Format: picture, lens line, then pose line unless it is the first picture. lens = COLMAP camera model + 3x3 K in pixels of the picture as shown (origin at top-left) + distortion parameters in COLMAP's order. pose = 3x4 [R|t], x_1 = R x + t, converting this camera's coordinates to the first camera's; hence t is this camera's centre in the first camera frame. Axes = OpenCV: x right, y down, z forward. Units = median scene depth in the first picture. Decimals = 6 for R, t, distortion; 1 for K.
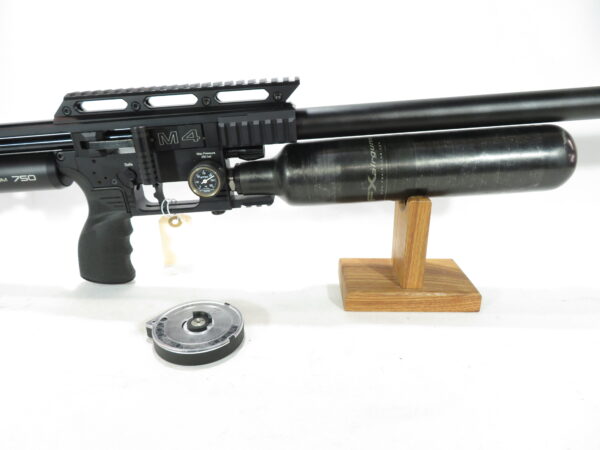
lens RADIAL K [[446.2, 0, 300.0], [0, 446.2, 225.0], [0, 0, 1]] dist [0.008960, 0.002923]
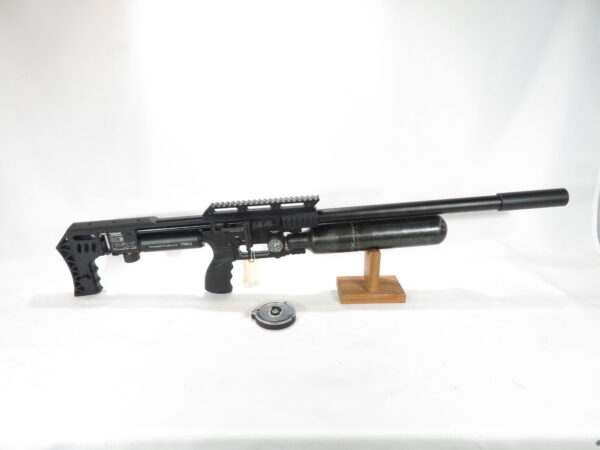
lens RADIAL K [[446.2, 0, 300.0], [0, 446.2, 225.0], [0, 0, 1]] dist [0.008960, 0.002923]
pose [[0.998510, -0.019164, 0.051088, -0.196129], [0.018473, 0.999732, 0.013966, -0.214495], [-0.051342, -0.013001, 0.998597, -1.097847]]
